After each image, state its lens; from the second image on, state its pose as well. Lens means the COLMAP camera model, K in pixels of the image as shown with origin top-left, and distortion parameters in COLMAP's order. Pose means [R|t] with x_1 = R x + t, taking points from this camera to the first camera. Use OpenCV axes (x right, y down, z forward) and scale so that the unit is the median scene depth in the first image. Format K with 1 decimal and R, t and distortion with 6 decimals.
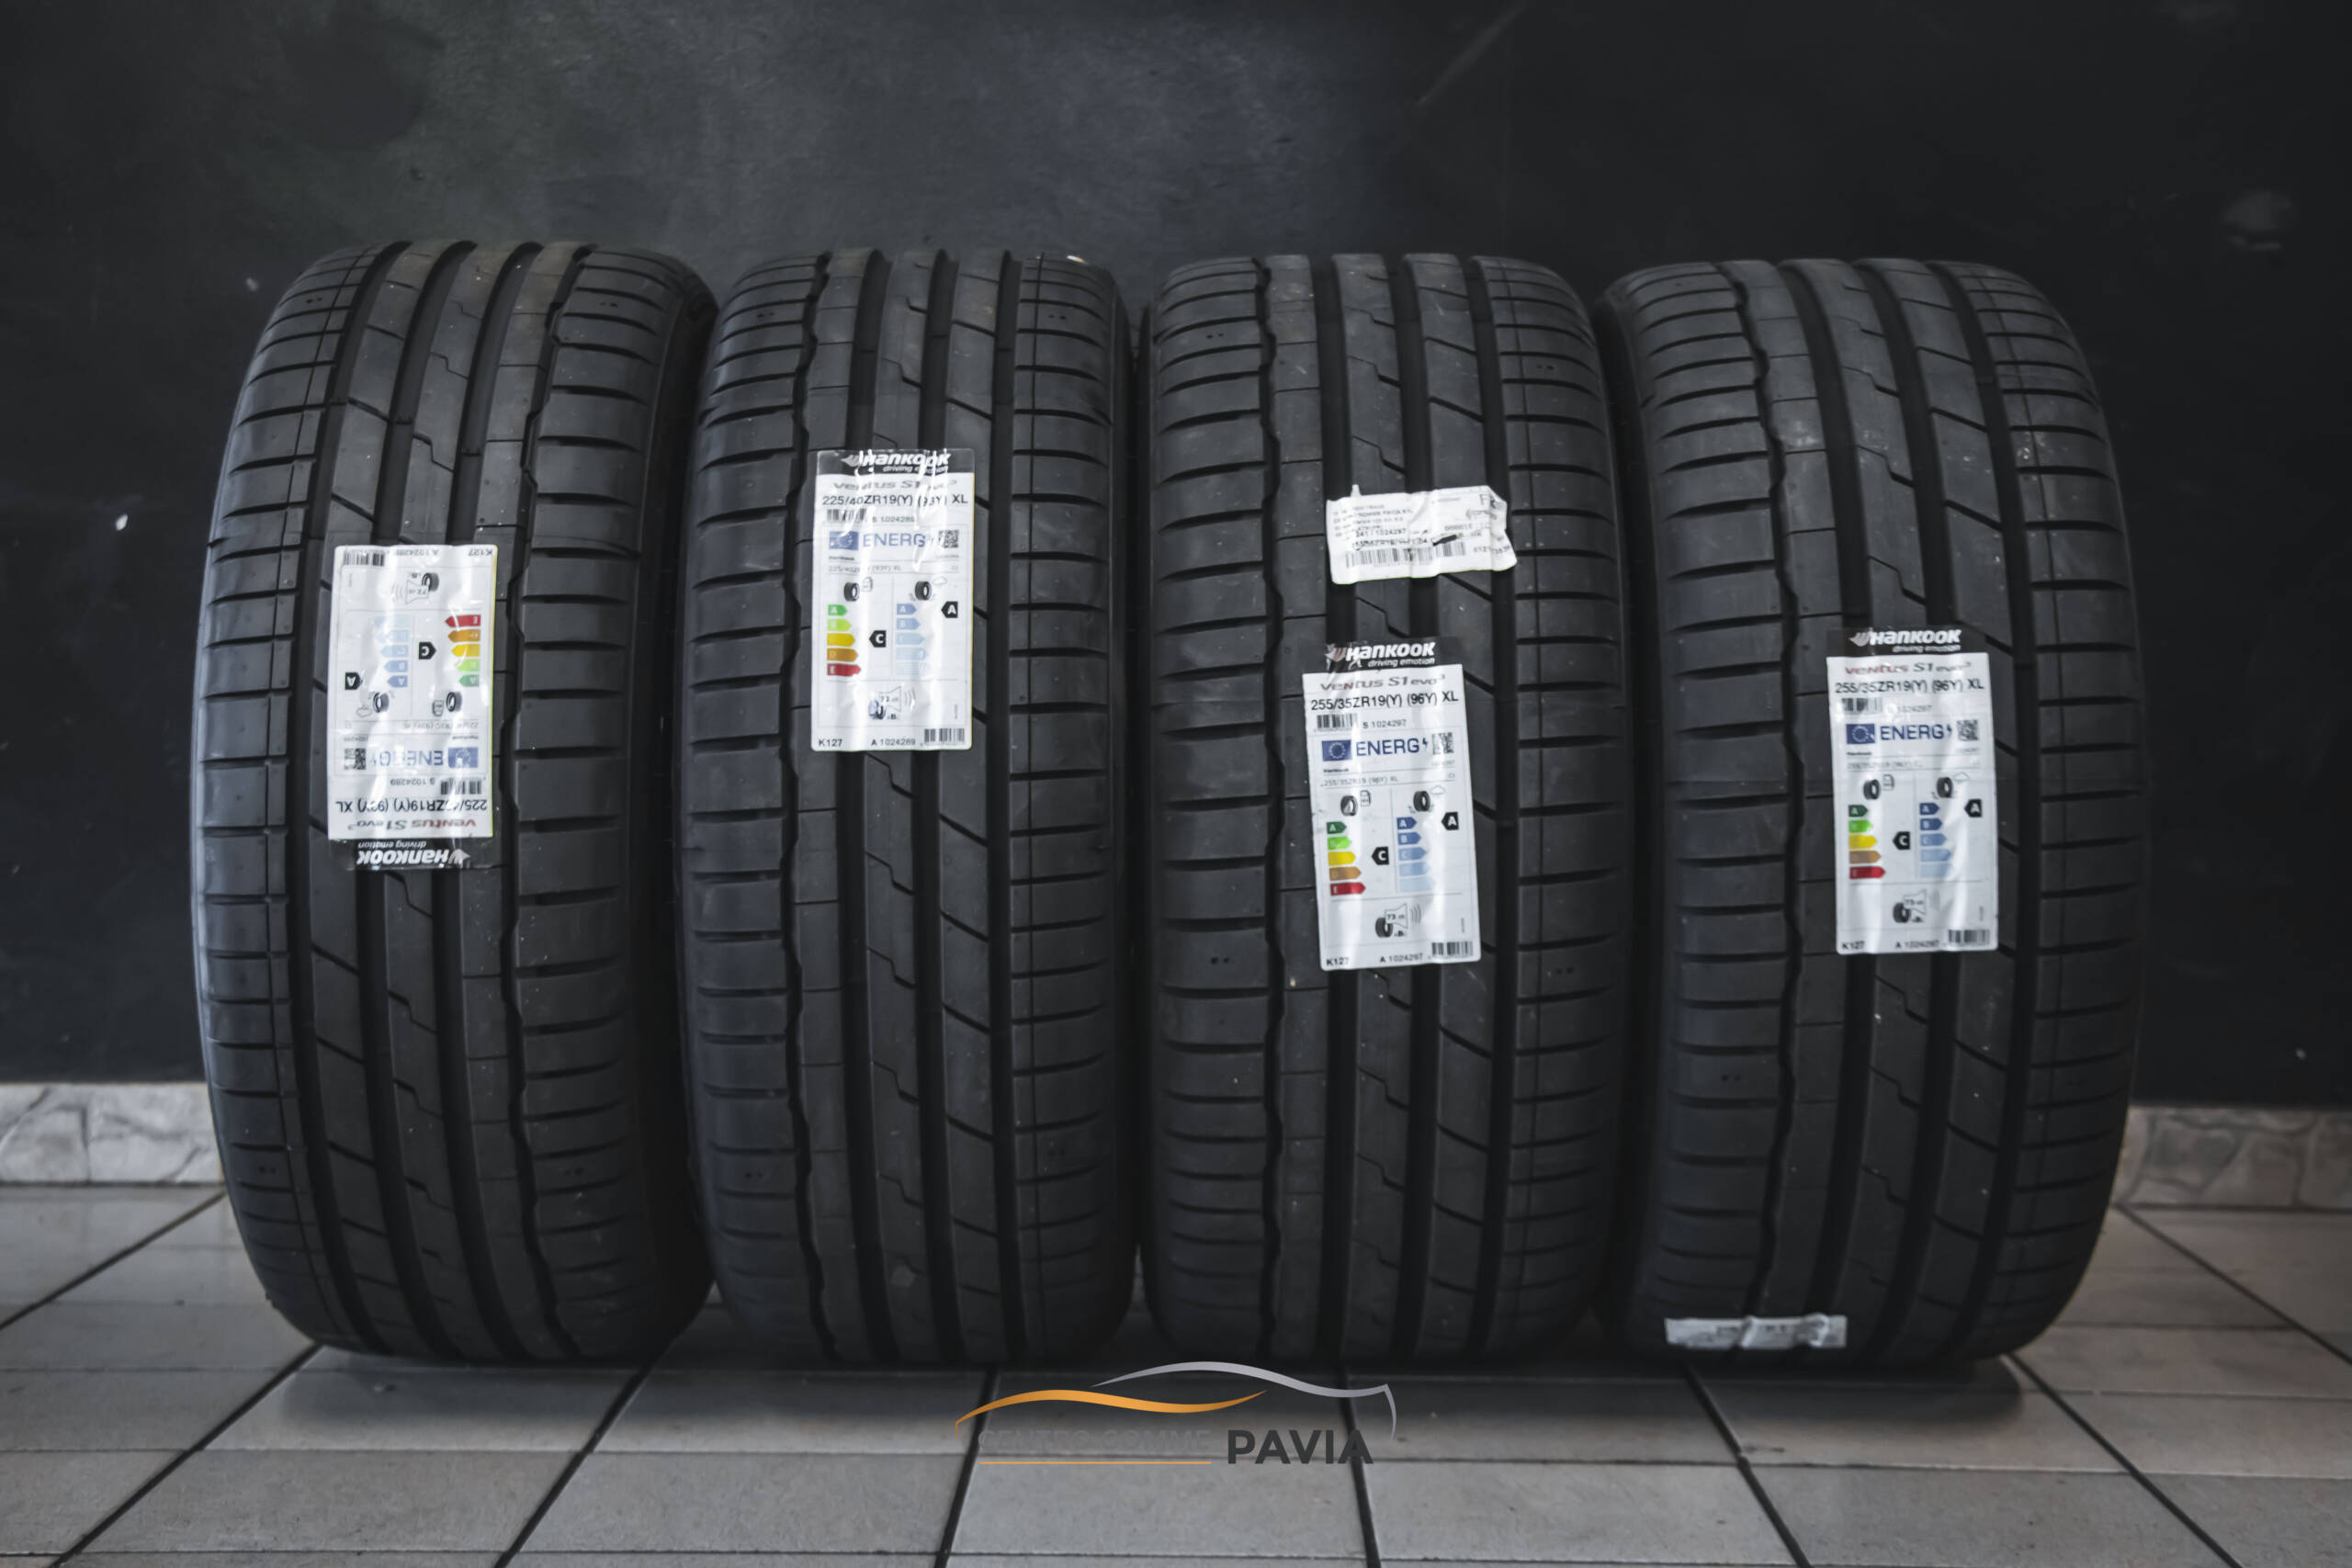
lens RADIAL K [[3752.8, 0, 1184.6], [0, 3752.8, 808.4], [0, 0, 1]] dist [0.089423, 0.000000]
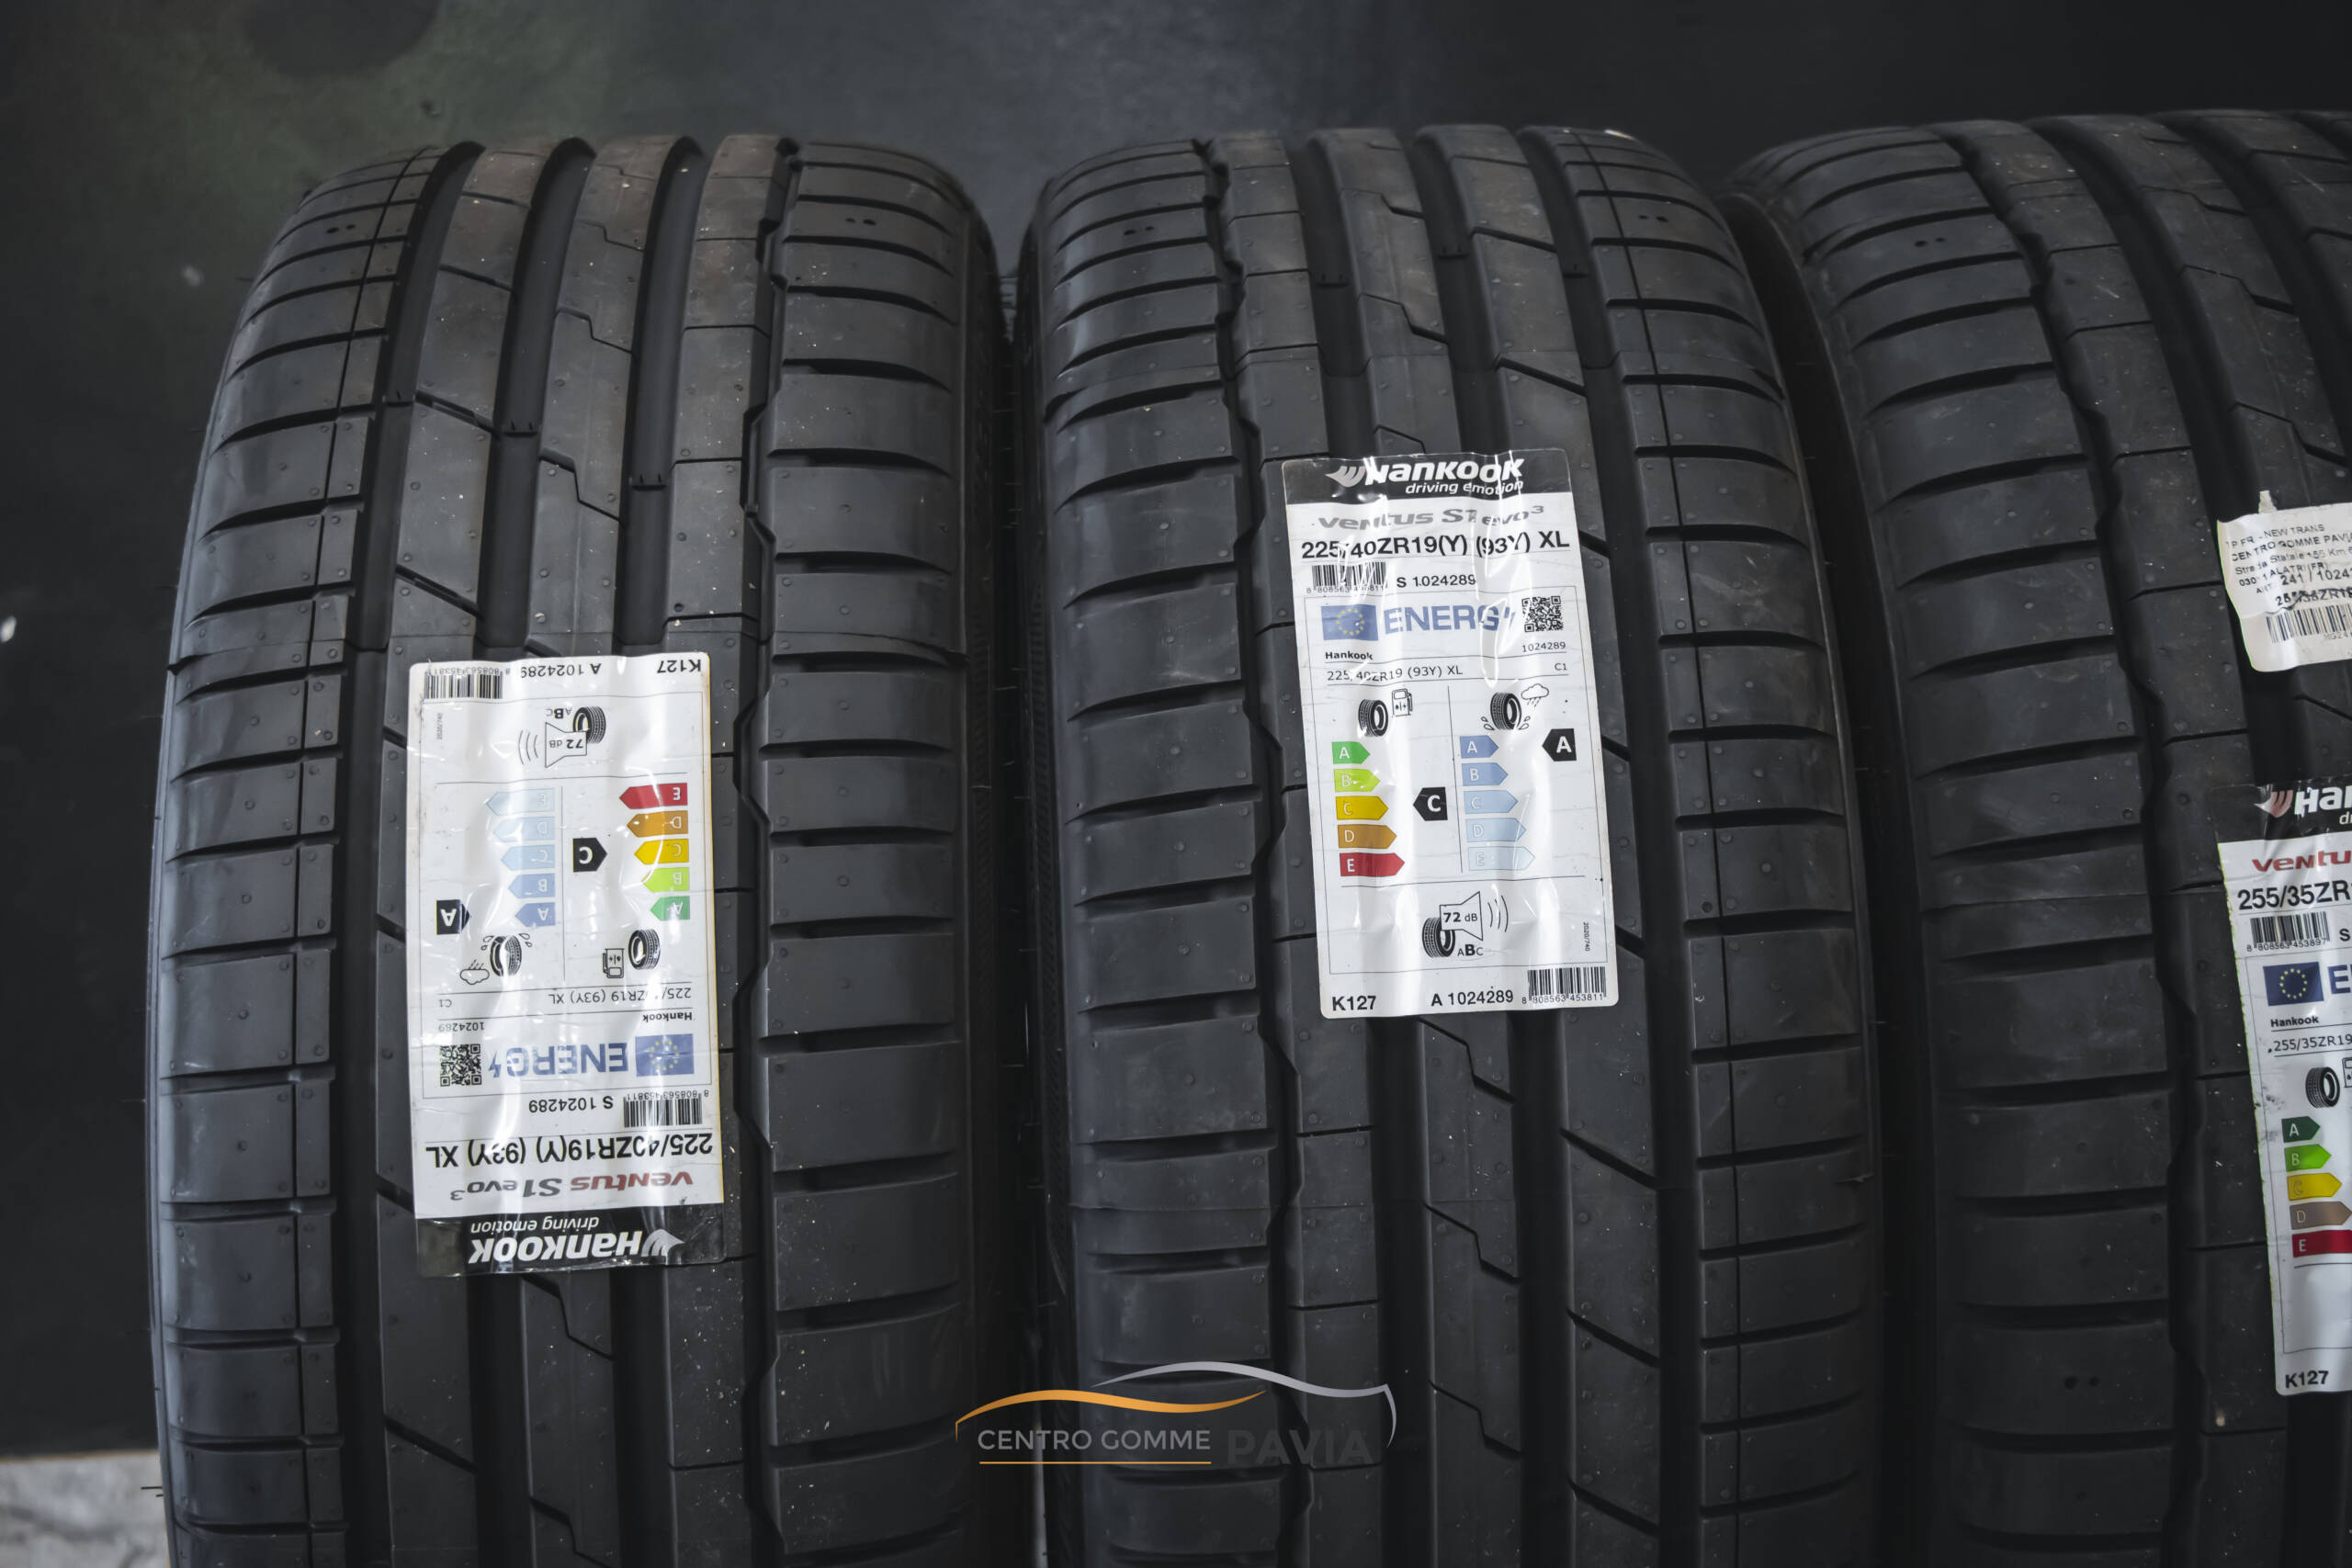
lens RADIAL K [[3752.8, 0, 1180.4], [0, 3752.8, 771.6], [0, 0, 1]] dist [0.089423, 0.000000]
pose [[0.999138, -0.032214, 0.026179, -0.129775], [0.032970, 0.999036, -0.028984, -0.035006], [-0.025220, 0.029822, 0.999237, 0.461516]]
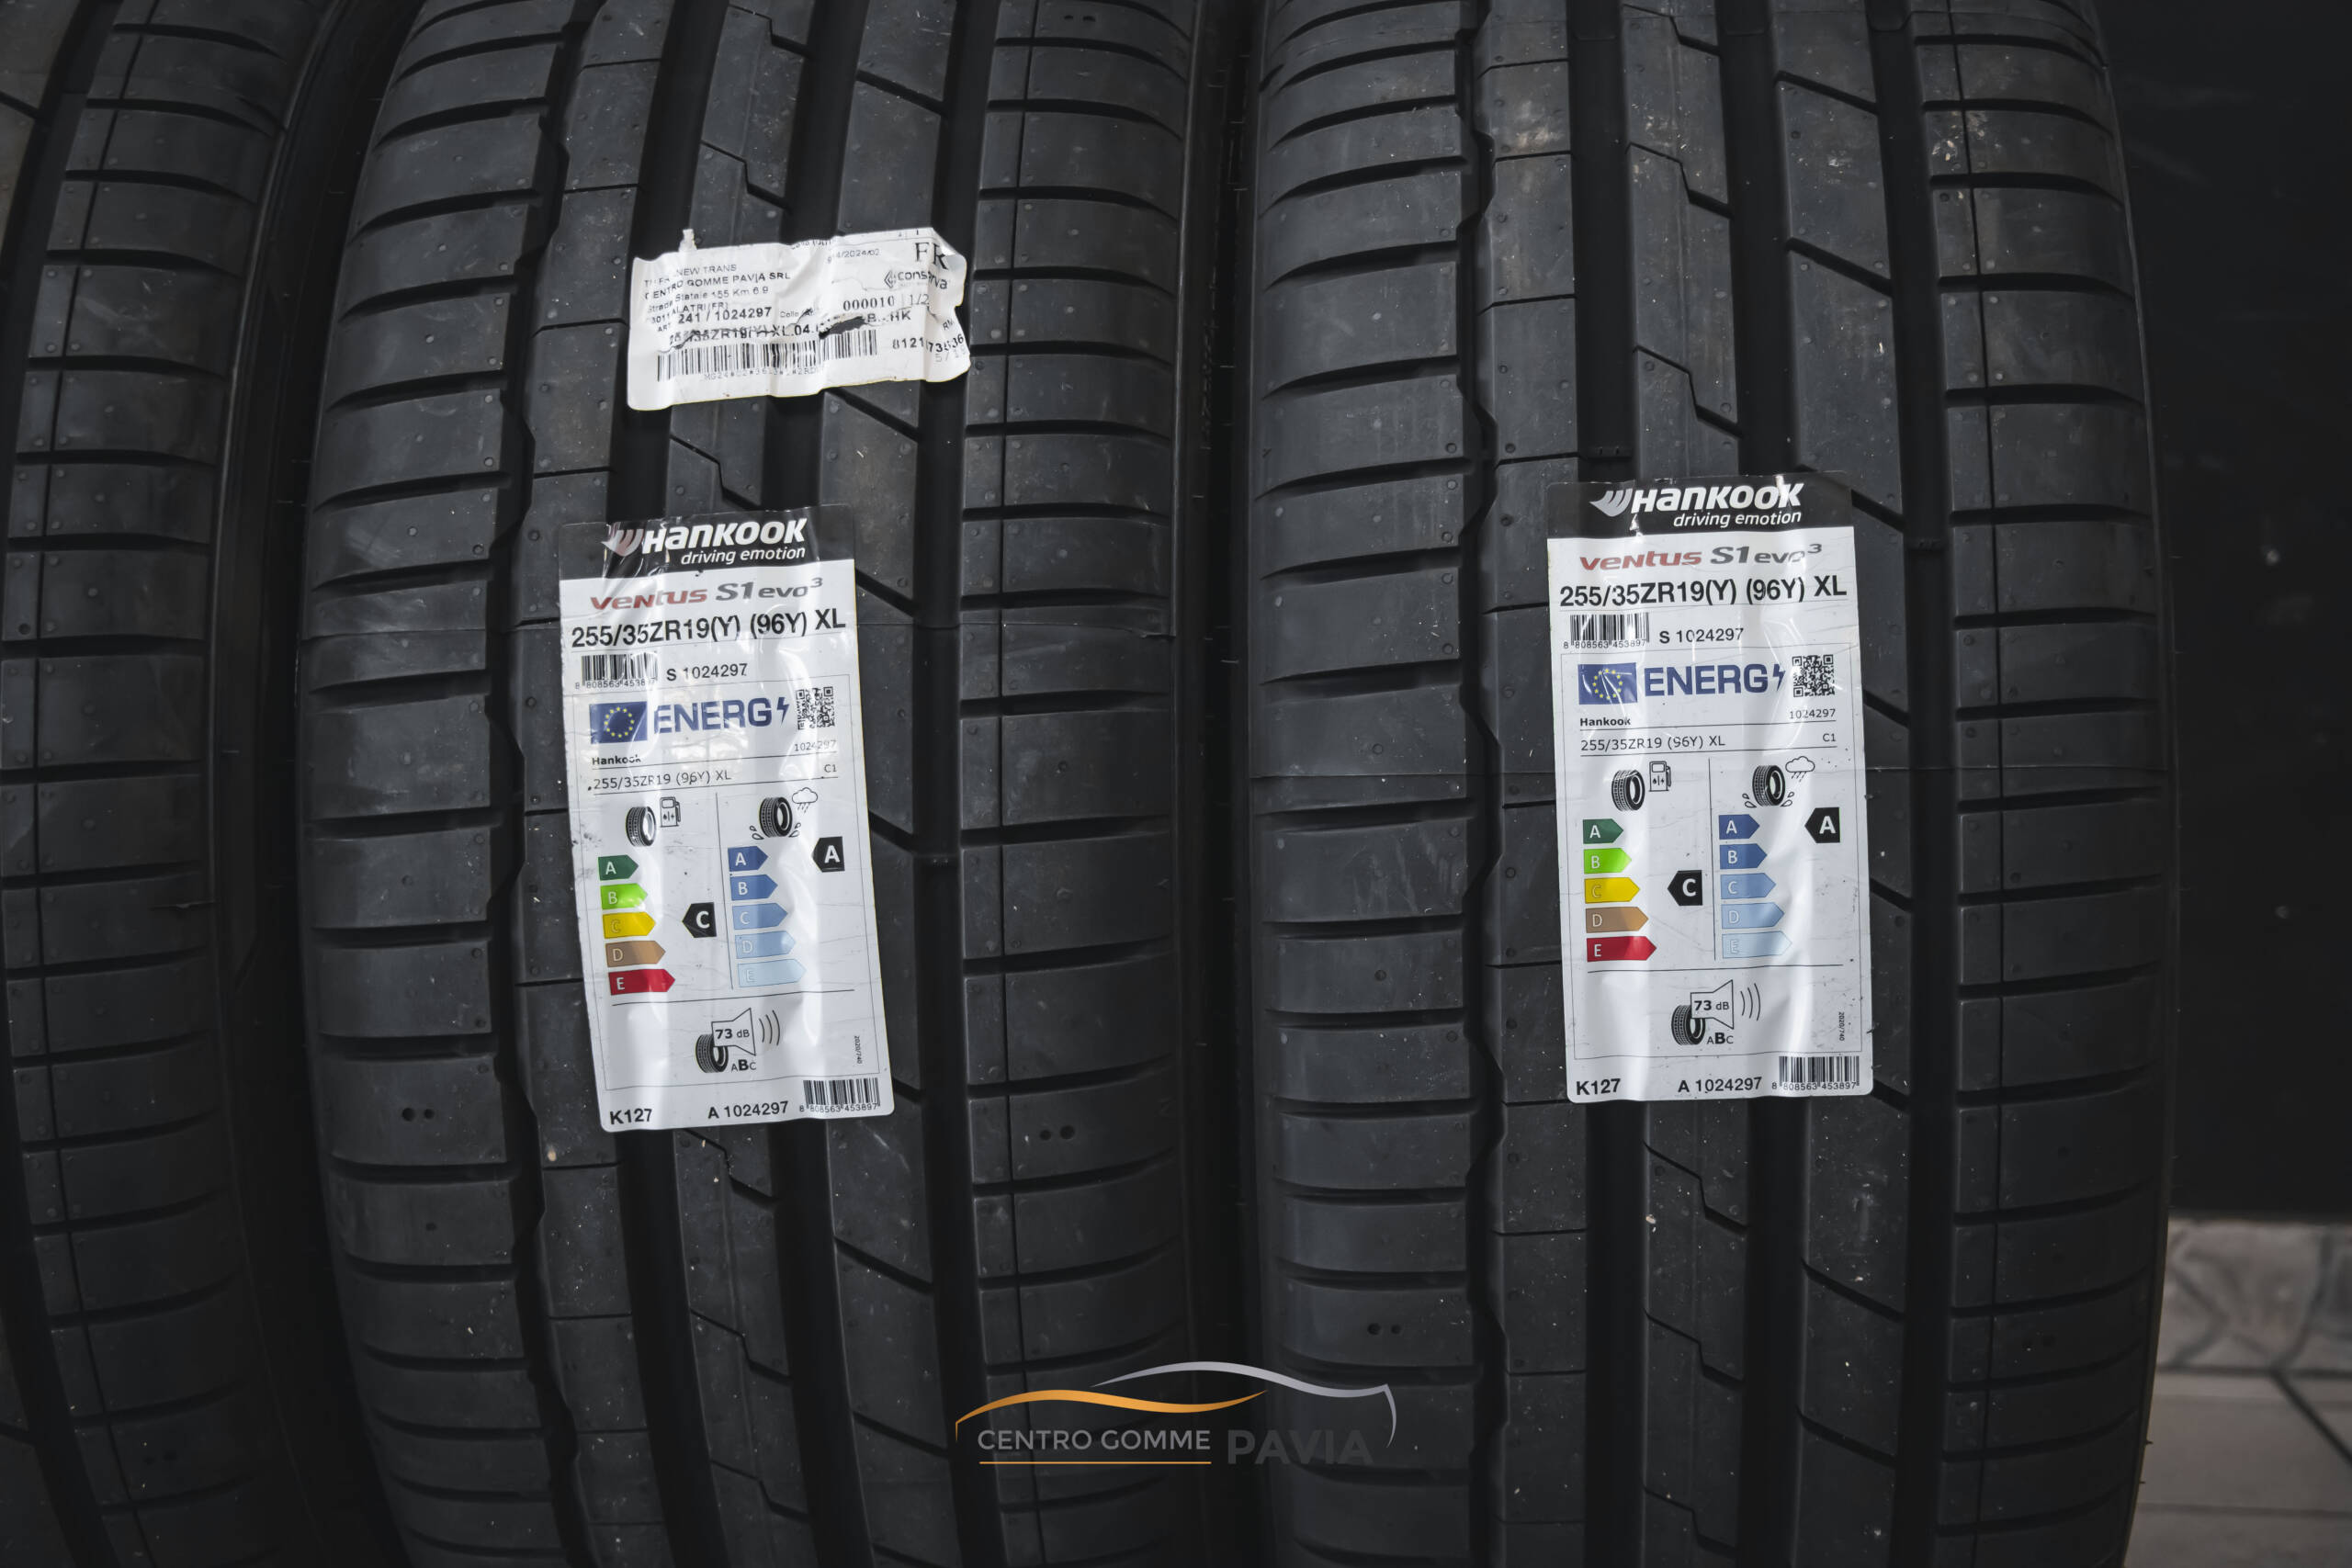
lens RADIAL K [[3752.8, 0, 1176.6], [0, 3752.8, 809.7], [0, 0, 1]] dist [0.089423, 0.000000]
pose [[0.996588, -0.005002, -0.082388, 0.161982], [0.006624, 0.999789, 0.019427, -0.012805], [0.082274, -0.019907, 0.996411, 0.471200]]
